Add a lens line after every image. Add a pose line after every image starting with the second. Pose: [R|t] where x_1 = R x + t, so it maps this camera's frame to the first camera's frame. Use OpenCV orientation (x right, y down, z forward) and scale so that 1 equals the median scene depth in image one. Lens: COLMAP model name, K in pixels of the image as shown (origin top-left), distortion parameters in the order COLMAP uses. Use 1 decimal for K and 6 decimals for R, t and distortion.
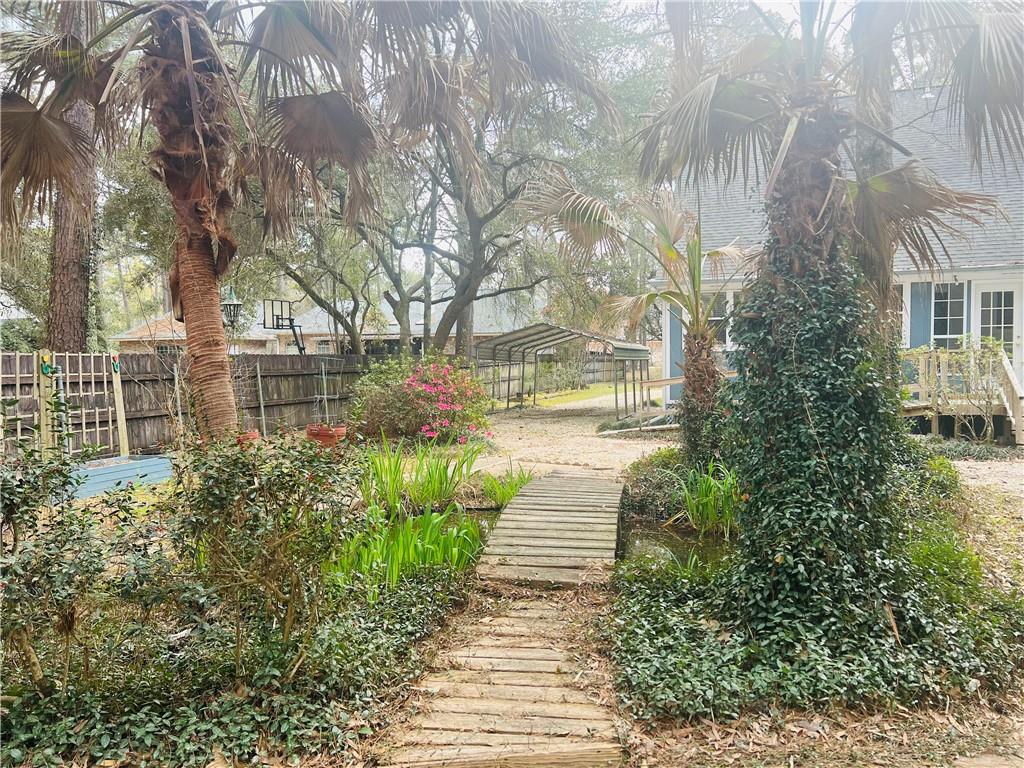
lens RADIAL K [[769.8, 0, 513.6], [0, 769.8, 389.2], [0, 0, 1]] dist [0.060827, 0.000377]
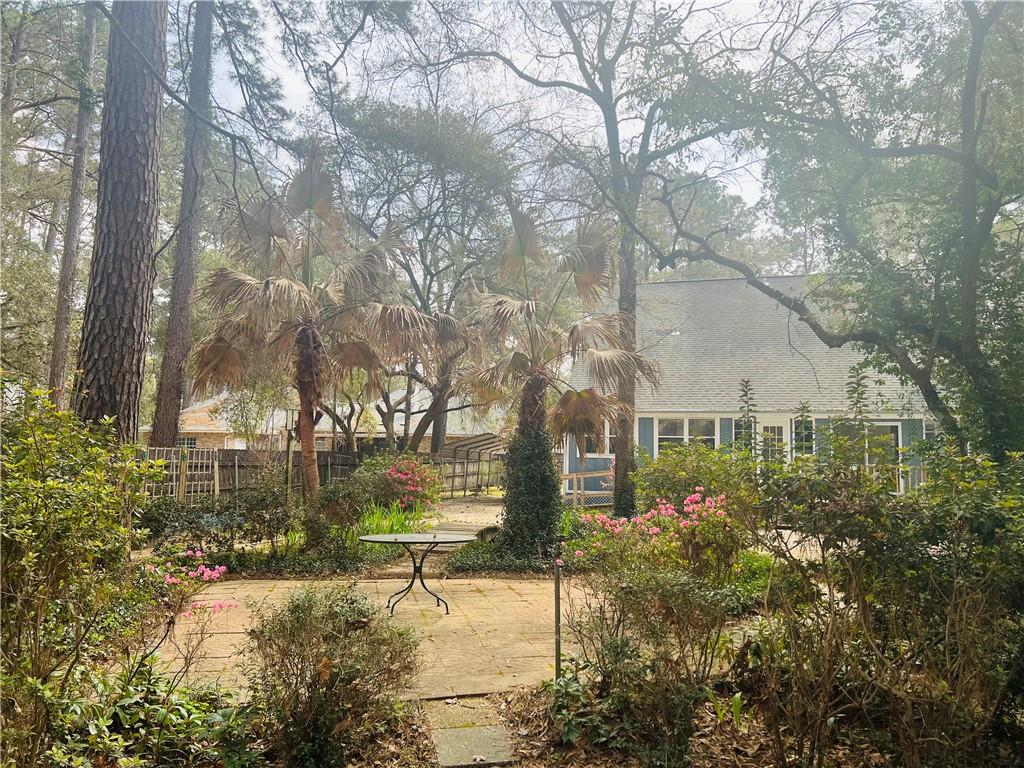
lens RADIAL K [[769.8, 0, 514.9], [0, 769.8, 378.9], [0, 0, 1]] dist [0.060827, 0.000377]
pose [[0.999322, 0.033152, 0.015986, 0.048568], [-0.030622, 0.989878, -0.138576, 0.007497], [-0.020418, 0.137993, 0.990223, -0.323084]]
